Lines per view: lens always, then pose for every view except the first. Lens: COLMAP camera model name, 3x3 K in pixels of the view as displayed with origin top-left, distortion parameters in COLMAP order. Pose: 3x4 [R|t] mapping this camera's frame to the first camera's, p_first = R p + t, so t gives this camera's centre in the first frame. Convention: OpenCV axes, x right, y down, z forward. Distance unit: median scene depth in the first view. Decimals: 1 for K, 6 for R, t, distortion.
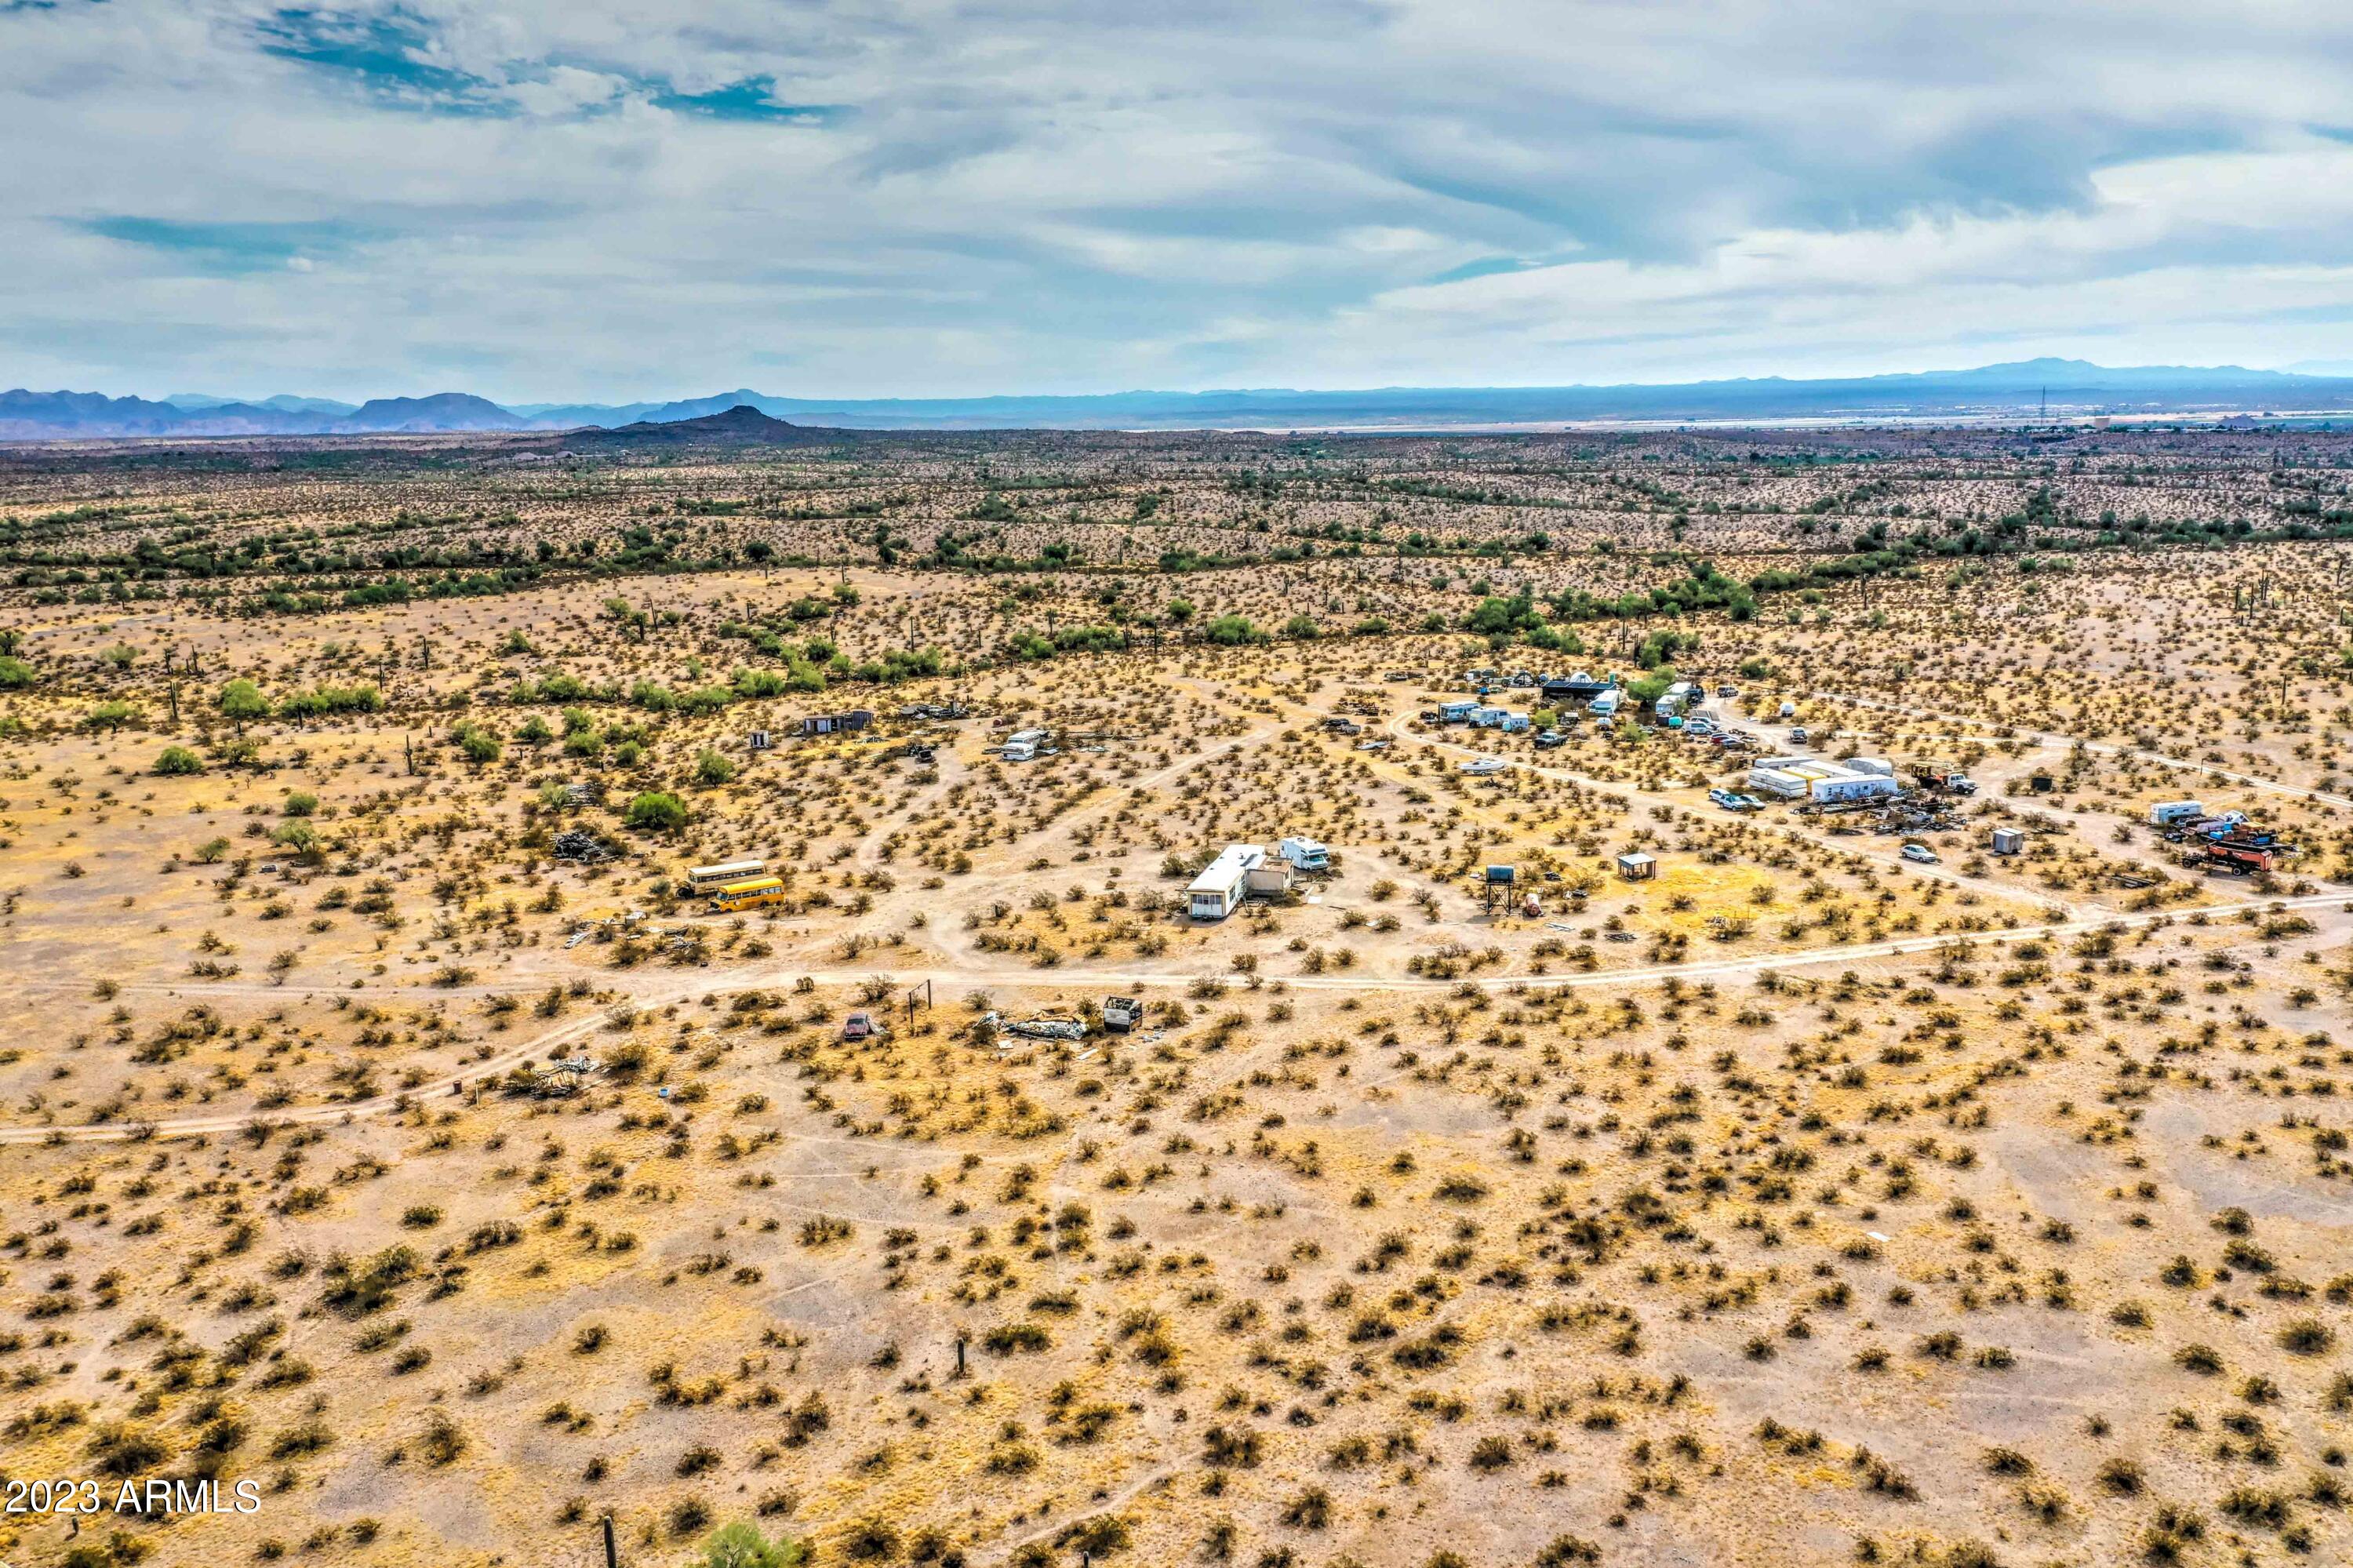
lens RADIAL K [[1901.2, 0, 1165.3], [0, 1901.2, 779.8], [0, 0, 1]] dist [-0.013548, -0.003687]
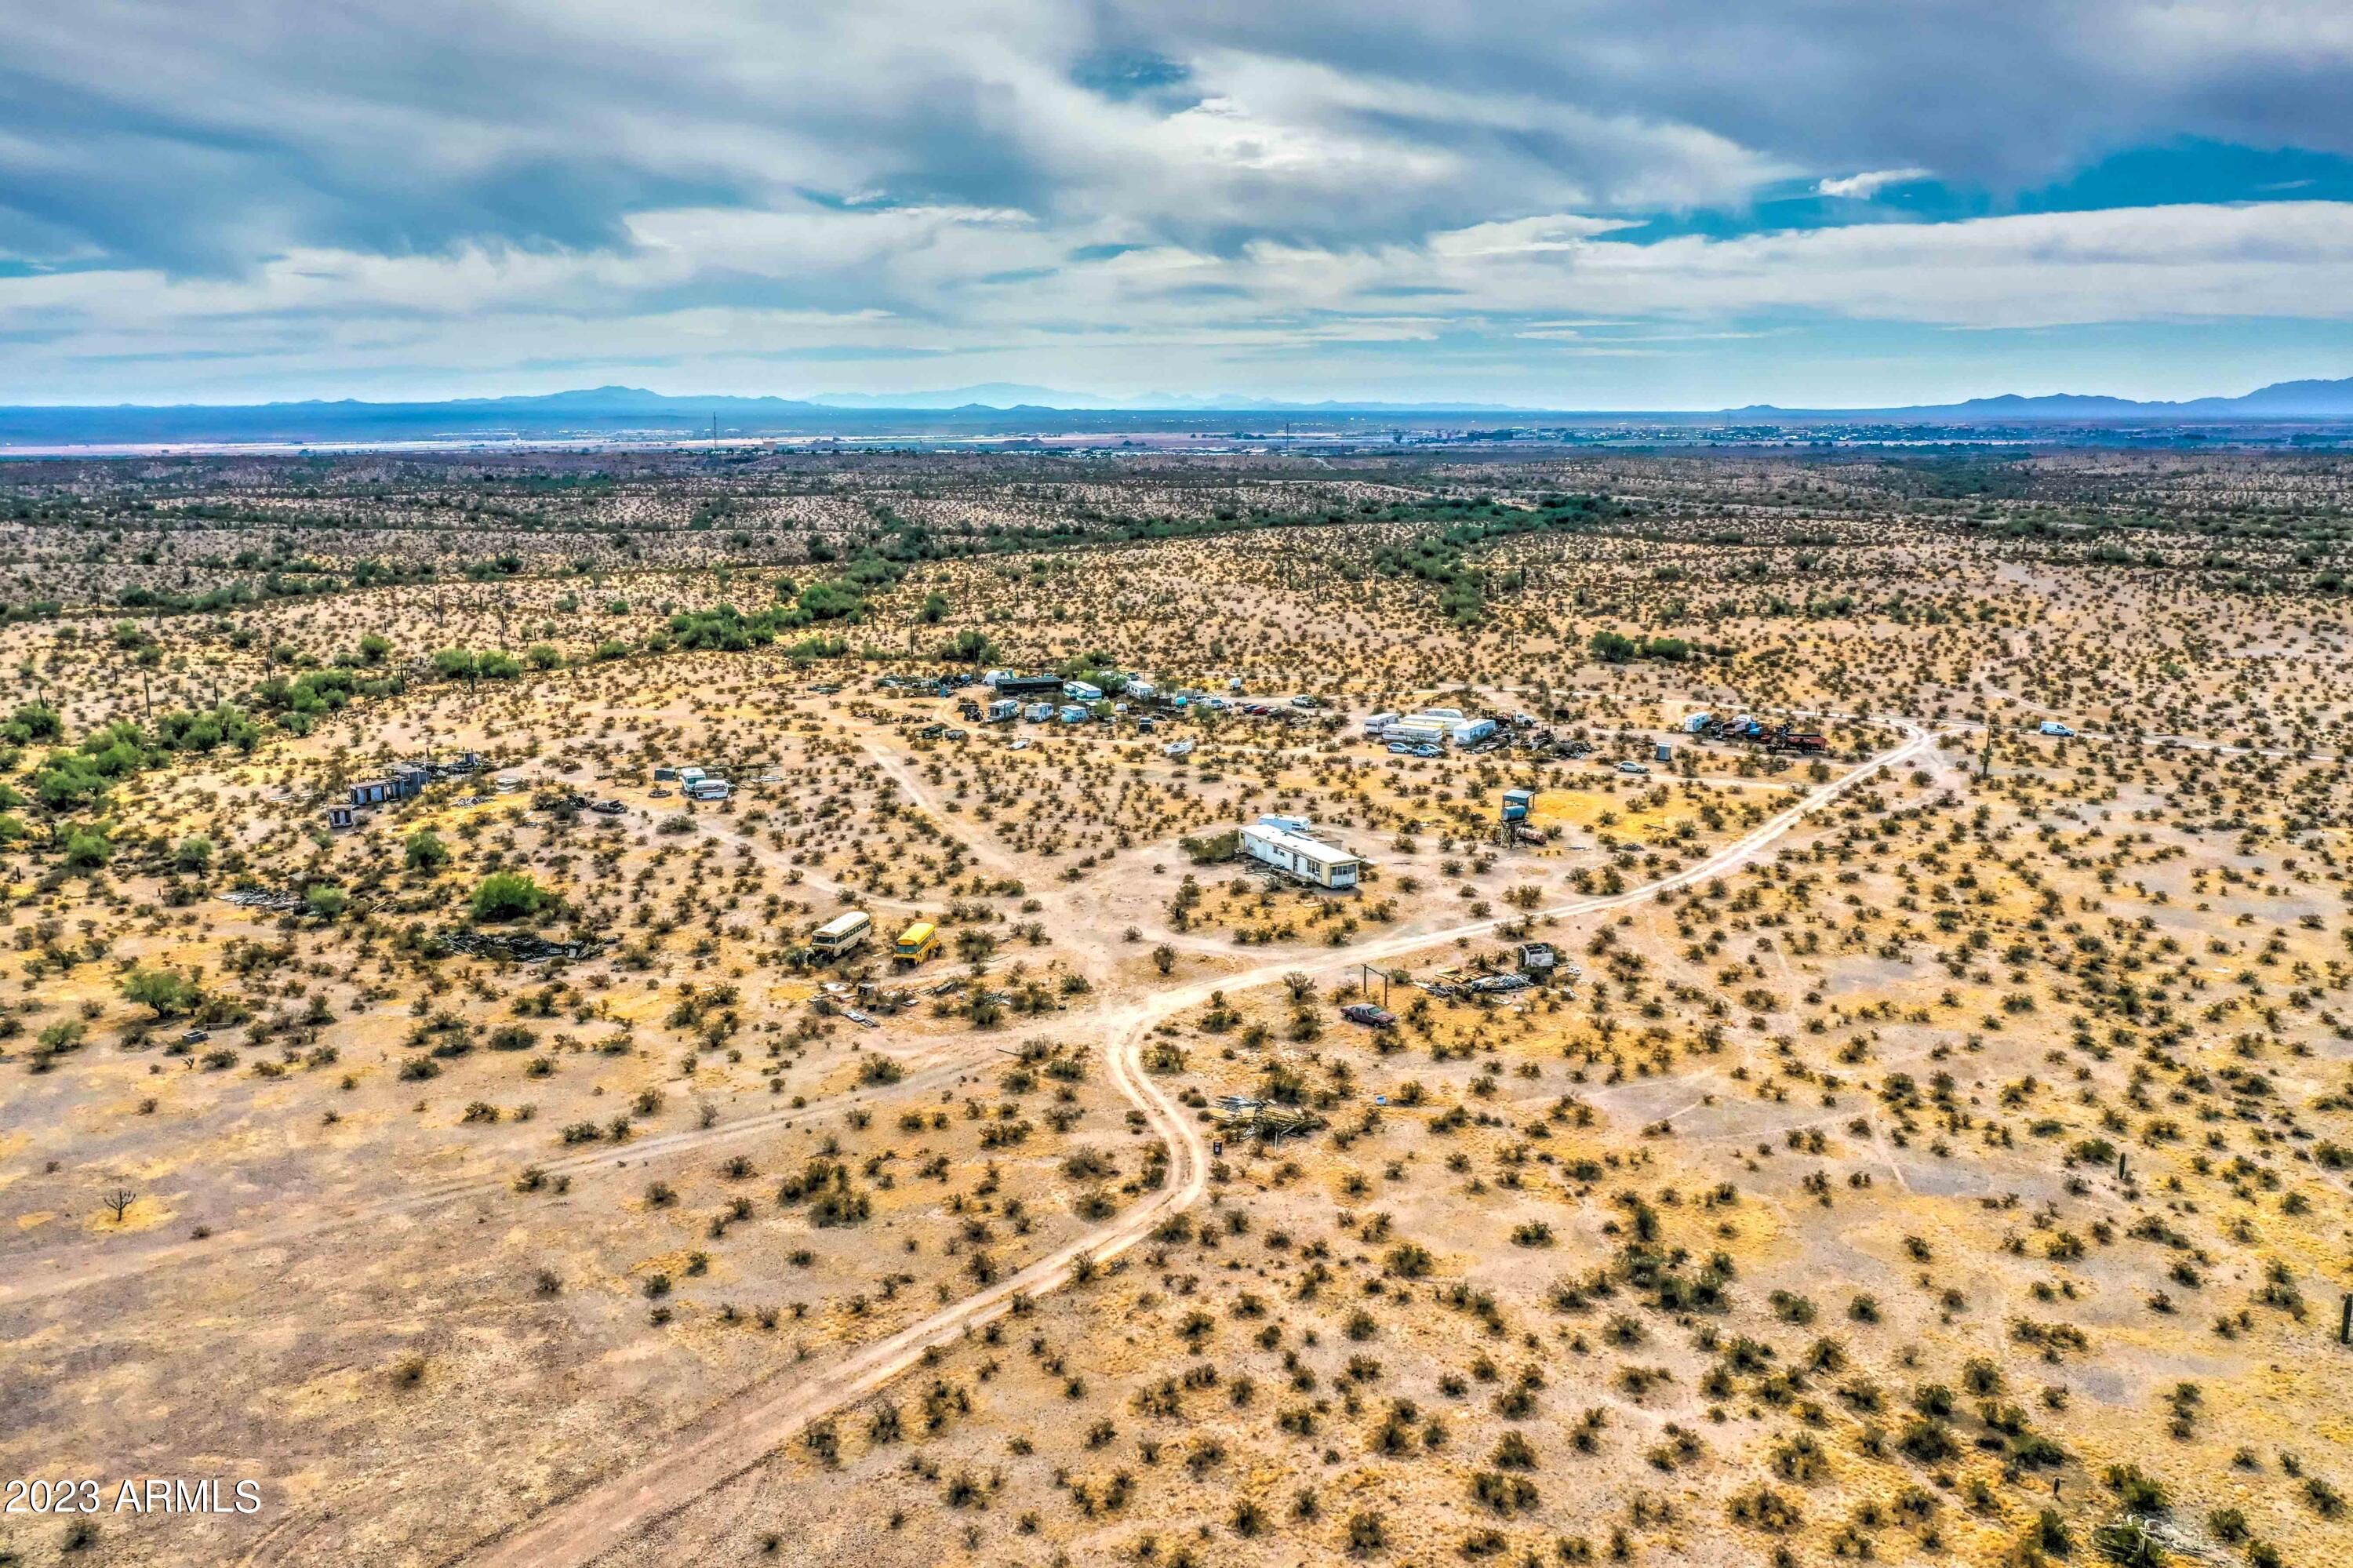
lens RADIAL K [[1862.0, 0, 1176.8], [0, 1862.0, 786.2], [0, 0, 1]] dist [-0.014065, -0.003204]
pose [[0.753477, -0.112932, 0.647703, -0.900394], [0.116261, 0.992499, 0.037803, -0.044008], [-0.647114, 0.046819, 0.760955, 0.306312]]
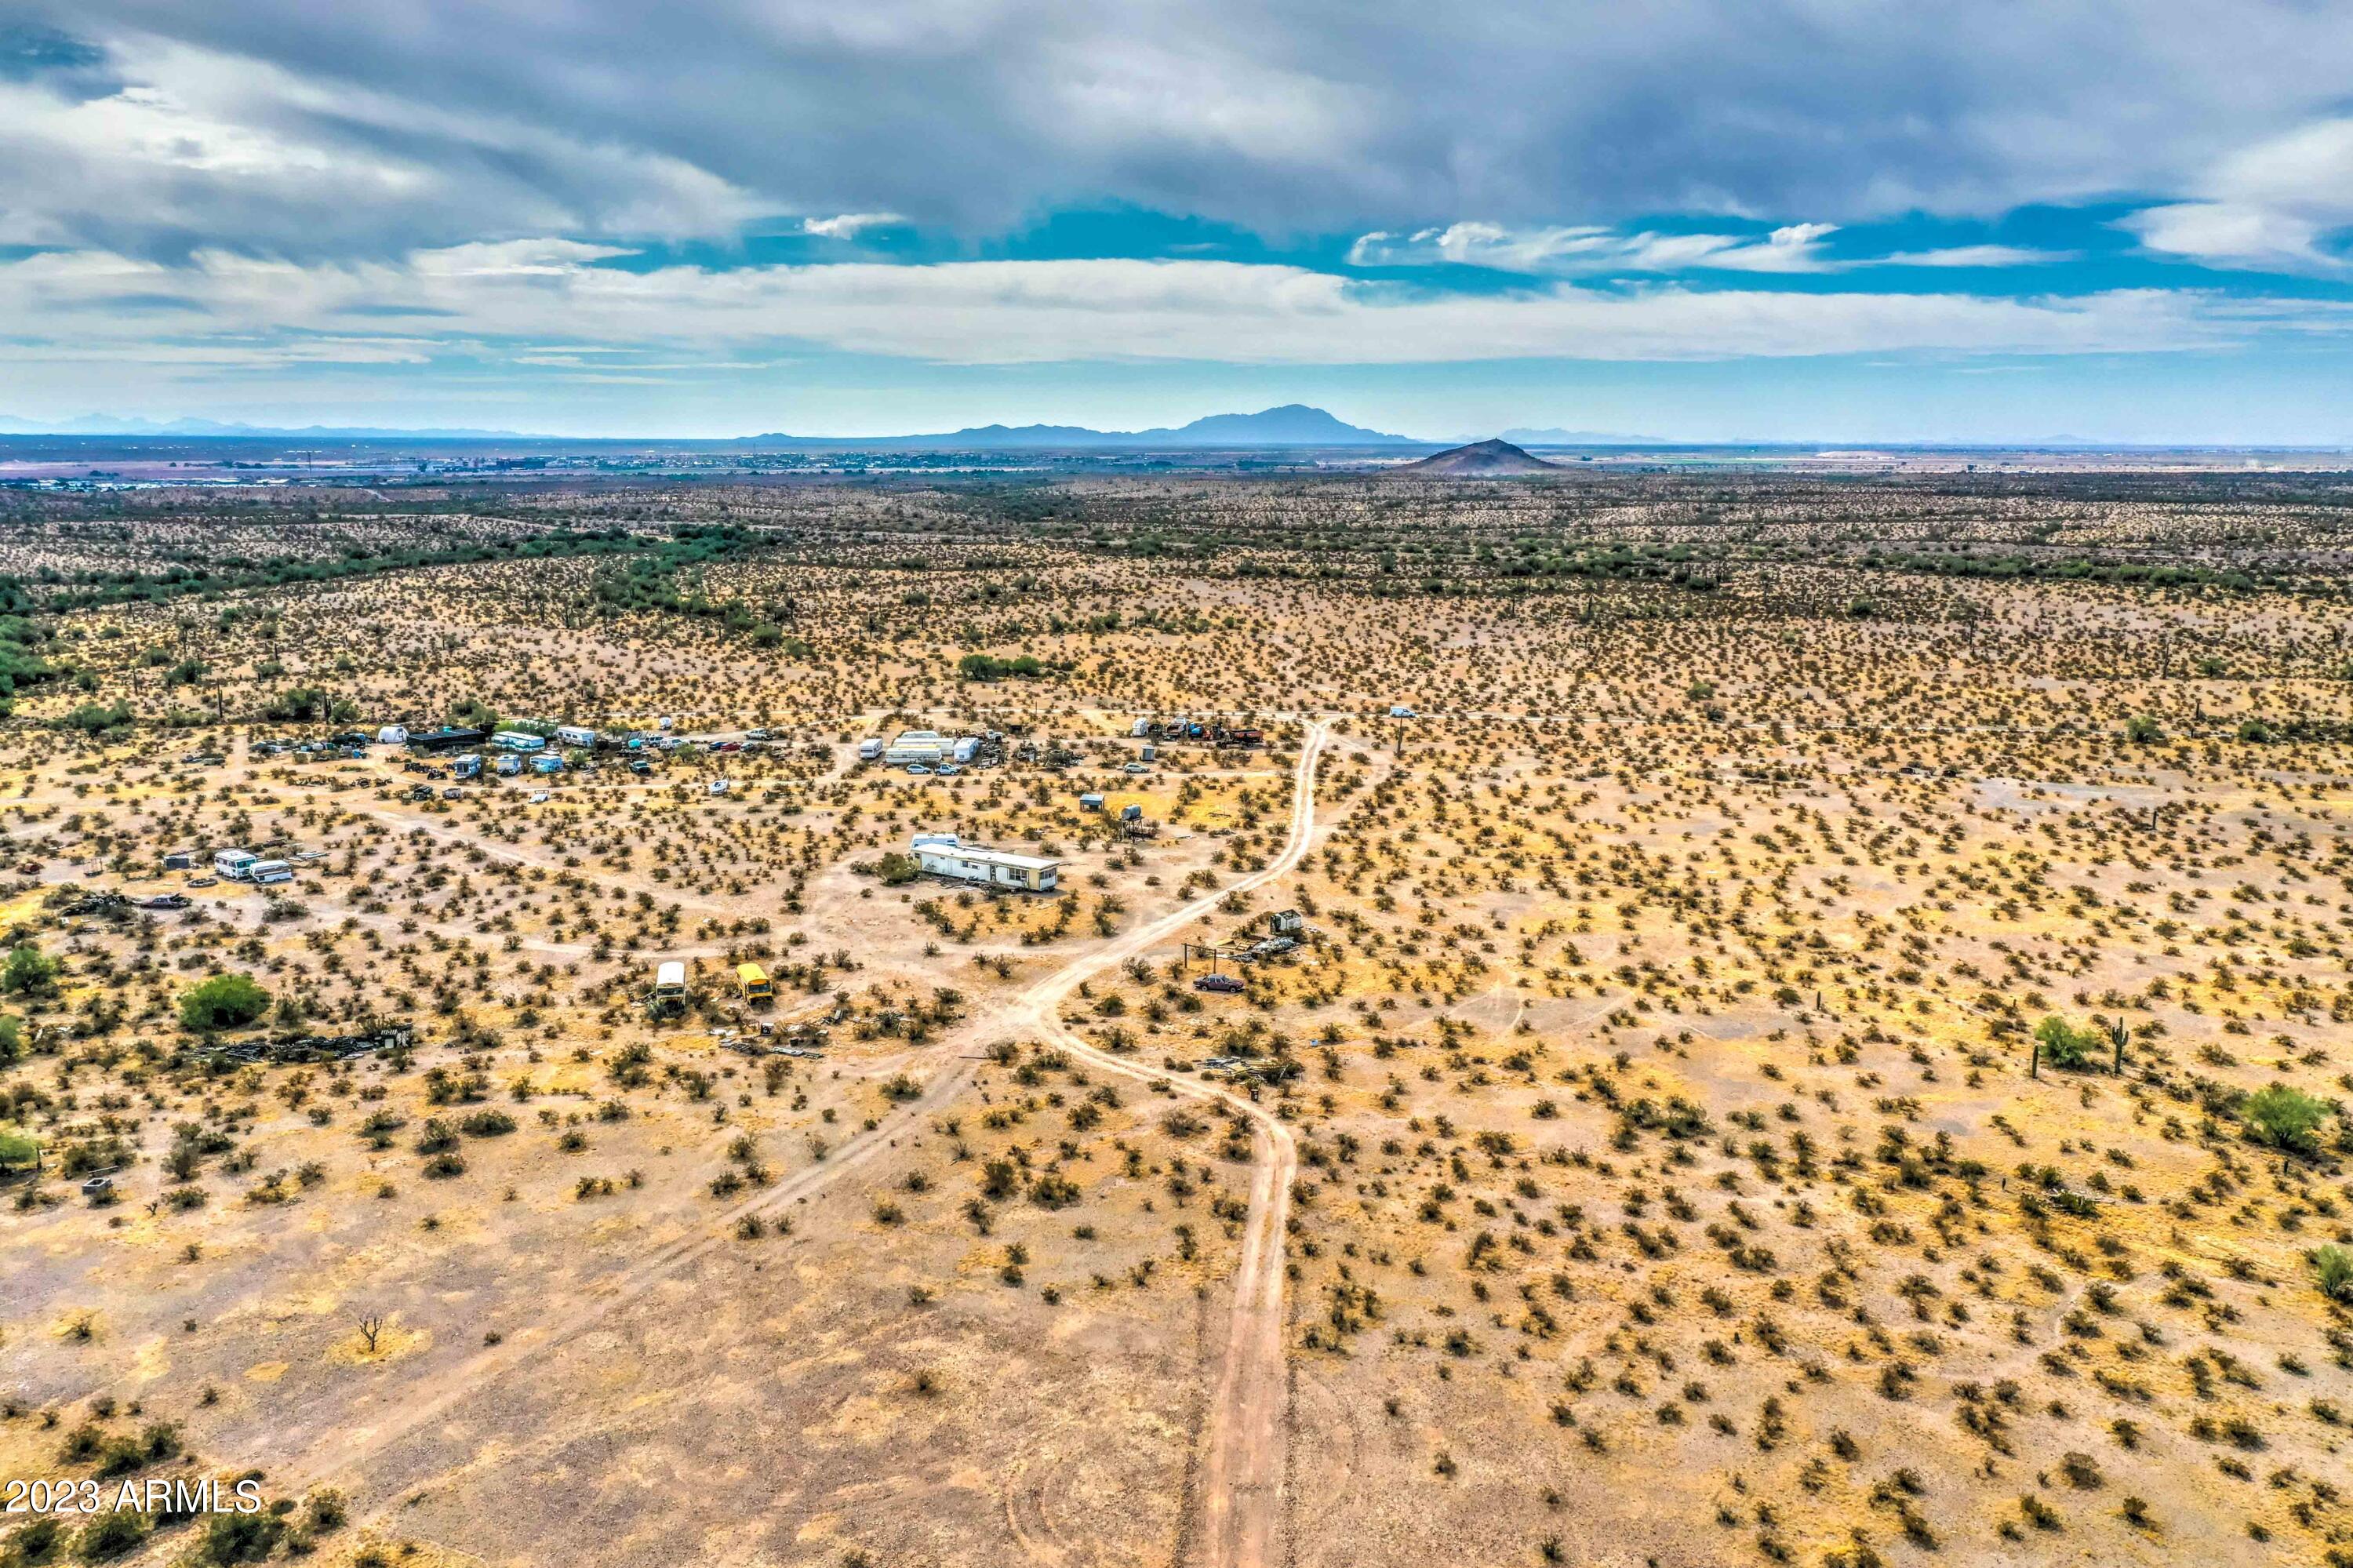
lens RADIAL K [[1848.7, 0, 1174.4], [0, 1848.7, 782.0], [0, 0, 1]] dist [-0.013972, -0.001052]
pose [[0.335243, -0.151237, 0.929914, -1.271815], [0.172514, 0.980197, 0.097222, -0.116325], [-0.926203, 0.127830, 0.354695, 0.613669]]
